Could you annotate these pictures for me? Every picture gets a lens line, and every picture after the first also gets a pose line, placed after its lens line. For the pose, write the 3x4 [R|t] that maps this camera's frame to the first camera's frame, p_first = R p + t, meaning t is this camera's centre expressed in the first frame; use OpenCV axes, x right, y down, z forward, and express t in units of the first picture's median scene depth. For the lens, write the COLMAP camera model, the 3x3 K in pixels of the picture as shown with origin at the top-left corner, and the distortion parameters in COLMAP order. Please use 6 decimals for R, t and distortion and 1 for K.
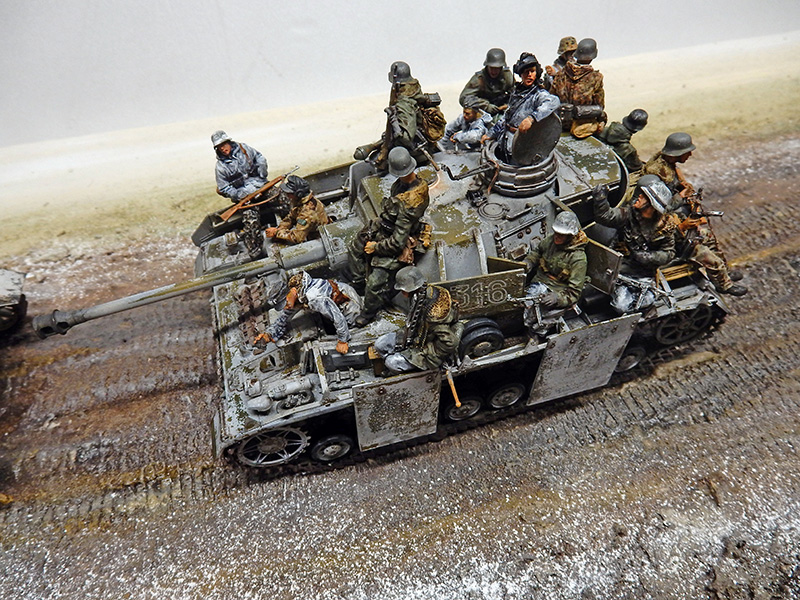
lens RADIAL K [[591.6, 0, 399.1], [0, 591.6, 300.4], [0, 0, 1]] dist [0.002937, 0.002245]
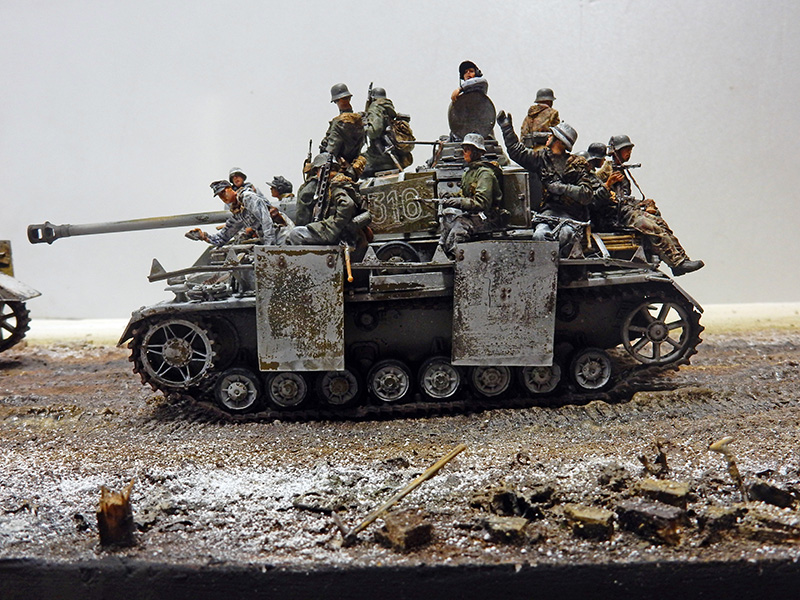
lens RADIAL K [[825.0, 0, 400.6], [0, 825.0, 301.6], [0, 0, 1]] dist [-0.022159, 0.000000]
pose [[0.964391, 0.047086, -0.260255, 0.492805], [-0.198407, 0.779474, -0.594184, 0.916846], [0.174884, 0.624662, 0.761060, -0.020817]]
